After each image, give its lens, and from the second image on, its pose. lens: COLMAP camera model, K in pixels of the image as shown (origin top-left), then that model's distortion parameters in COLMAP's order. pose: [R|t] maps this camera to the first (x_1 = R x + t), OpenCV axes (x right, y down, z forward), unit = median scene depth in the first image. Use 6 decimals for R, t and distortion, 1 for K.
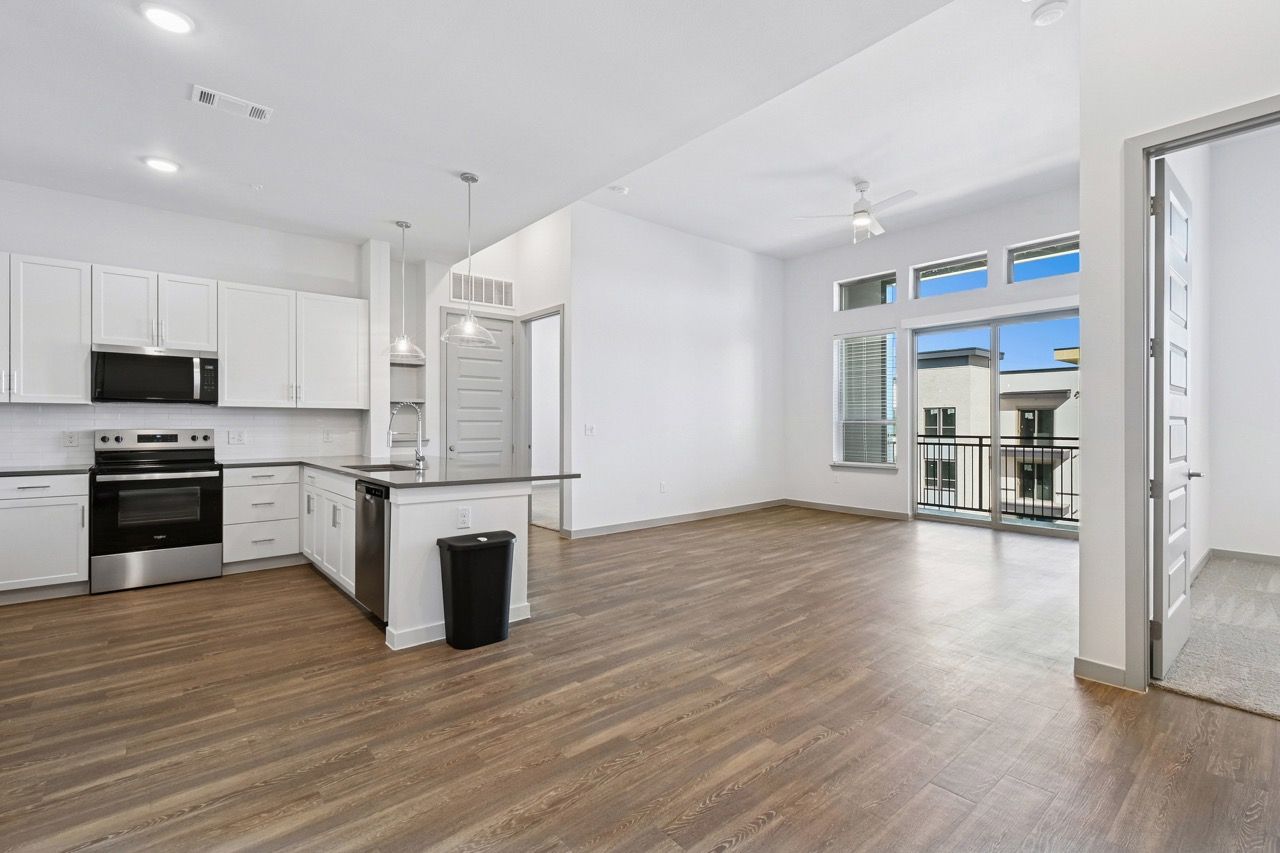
lens RADIAL K [[578.1, 0, 656.5], [0, 578.1, 429.6], [0, 0, 1]] dist [0.005262, -0.002074]
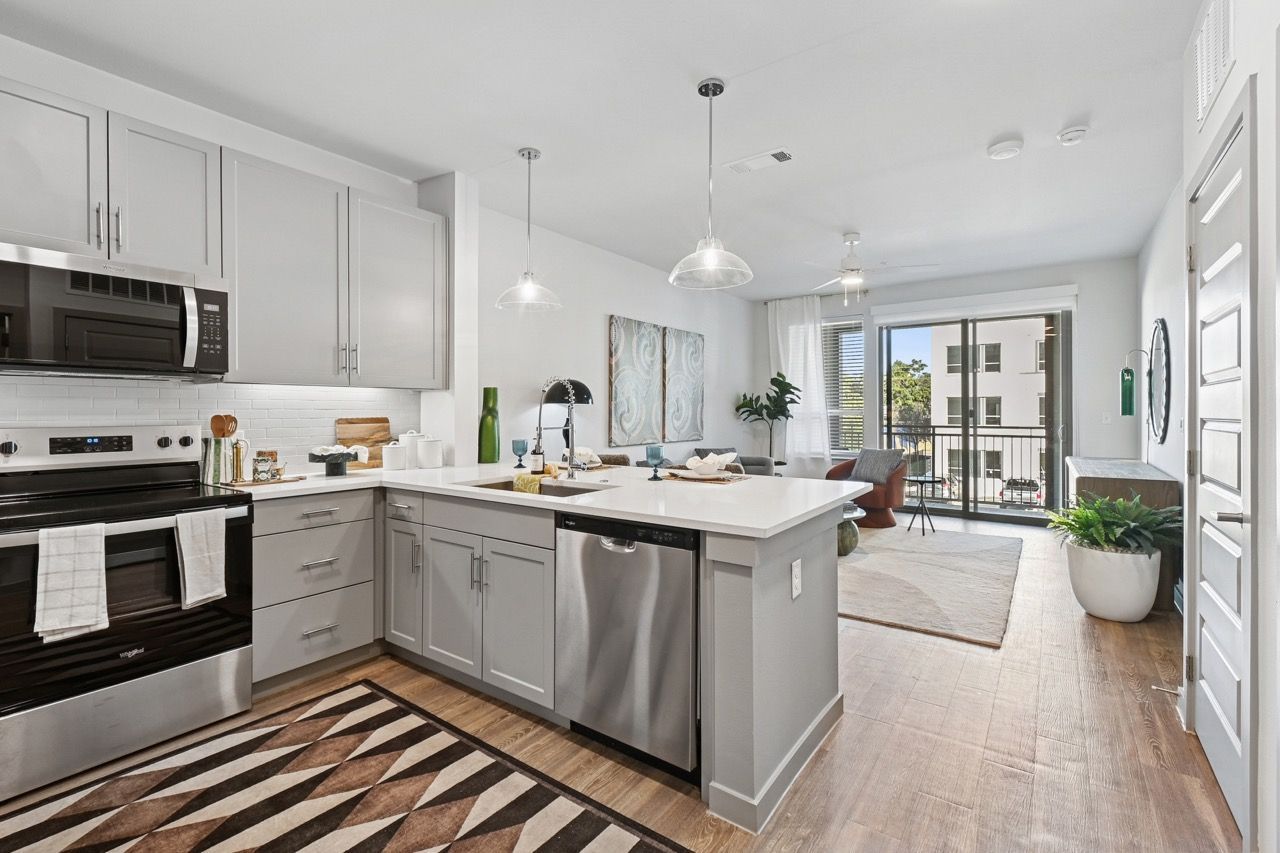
lens RADIAL K [[578.1, 0, 624.5], [0, 578.1, 411.3], [0, 0, 1]] dist [0.005262, -0.002074]
pose [[0.964341, 0.003347, 0.264642, -0.533963], [-0.001061, 0.999961, -0.008778, -0.009172], [-0.264661, 0.008185, 0.964307, 0.386792]]
